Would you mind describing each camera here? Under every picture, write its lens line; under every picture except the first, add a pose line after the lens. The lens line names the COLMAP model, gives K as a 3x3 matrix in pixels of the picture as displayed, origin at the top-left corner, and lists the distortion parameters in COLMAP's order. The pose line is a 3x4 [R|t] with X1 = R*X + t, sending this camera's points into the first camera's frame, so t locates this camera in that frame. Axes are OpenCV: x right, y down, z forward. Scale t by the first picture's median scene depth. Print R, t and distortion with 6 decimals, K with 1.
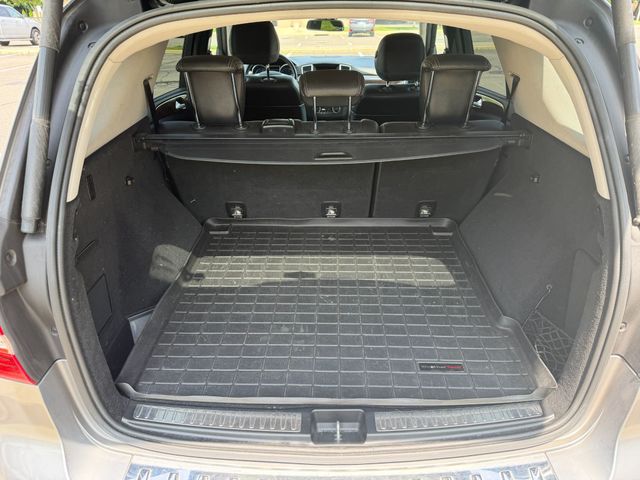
lens RADIAL K [[454.3, 0, 322.3], [0, 454.3, 237.4], [0, 0, 1]] dist [0.005744, -0.002505]
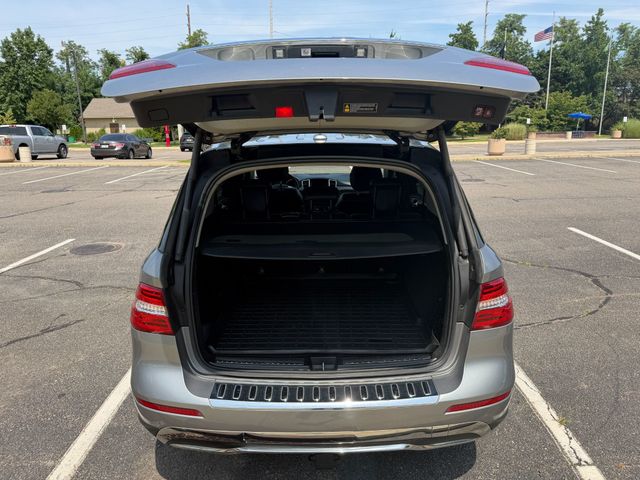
lens RADIAL K [[454.3, 0, 322.3], [0, 454.3, 237.4], [0, 0, 1]] dist [0.005744, -0.002505]
pose [[0.999948, -0.006333, 0.008031, 0.014952], [0.007937, 0.975713, -0.218910, 0.254358], [-0.006450, 0.218962, 0.975712, -0.797772]]
